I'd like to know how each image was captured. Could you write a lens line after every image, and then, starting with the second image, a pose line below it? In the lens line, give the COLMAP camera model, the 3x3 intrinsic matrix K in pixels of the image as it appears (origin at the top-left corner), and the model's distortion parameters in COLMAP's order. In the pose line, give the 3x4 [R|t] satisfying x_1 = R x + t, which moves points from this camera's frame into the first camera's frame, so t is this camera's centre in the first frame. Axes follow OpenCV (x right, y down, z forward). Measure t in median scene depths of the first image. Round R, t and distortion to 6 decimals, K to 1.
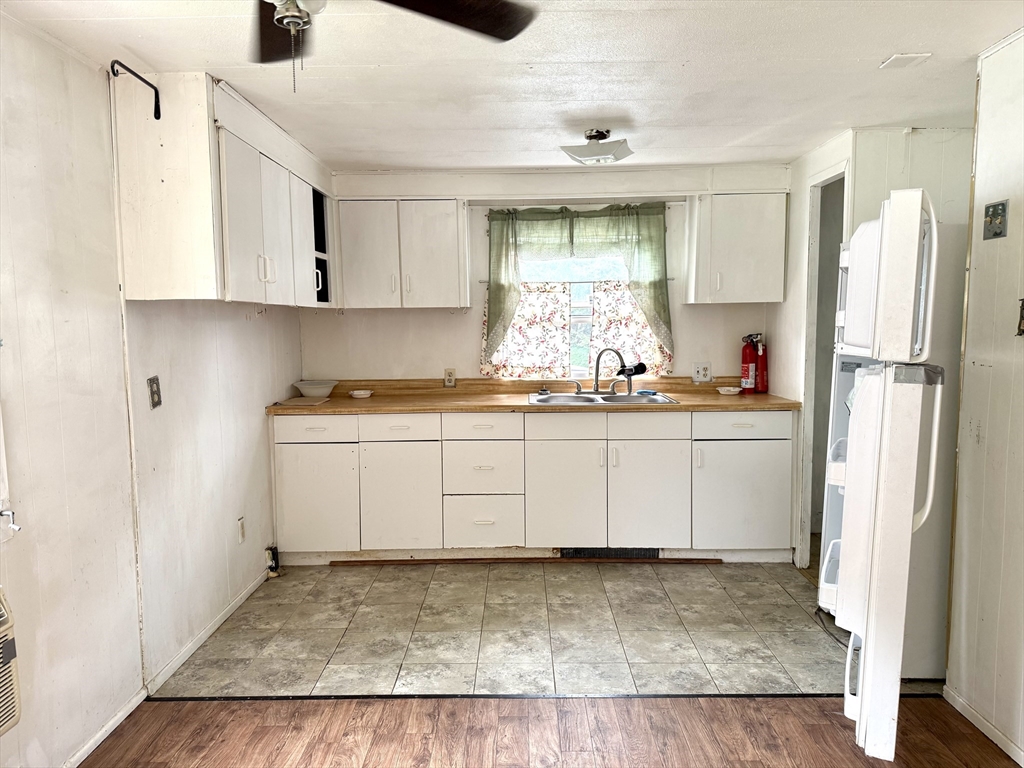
lens RADIAL K [[727.1, 0, 501.8], [0, 727.1, 386.2], [0, 0, 1]] dist [0.039096, -0.039006]
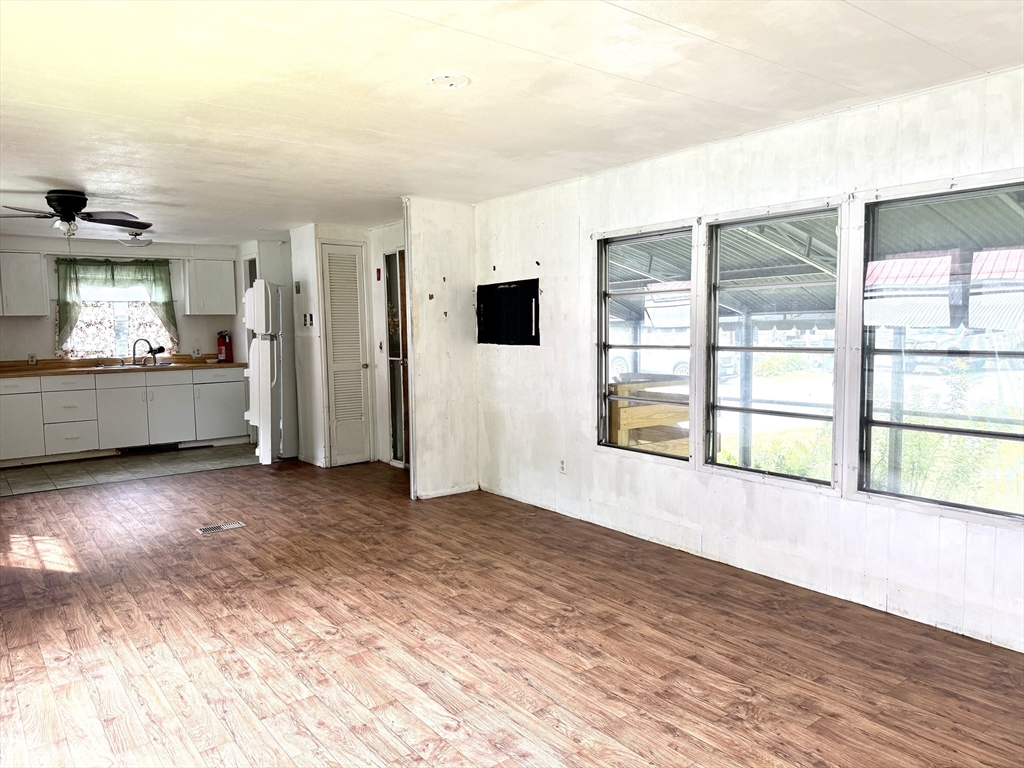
lens RADIAL K [[727.1, 0, 504.2], [0, 727.1, 387.9], [0, 0, 1]] dist [0.039096, -0.039006]
pose [[0.782877, -0.054419, 0.619792, -0.273838], [0.062717, 0.997996, 0.008407, 0.107989], [-0.619007, 0.032290, 0.784721, -0.955619]]
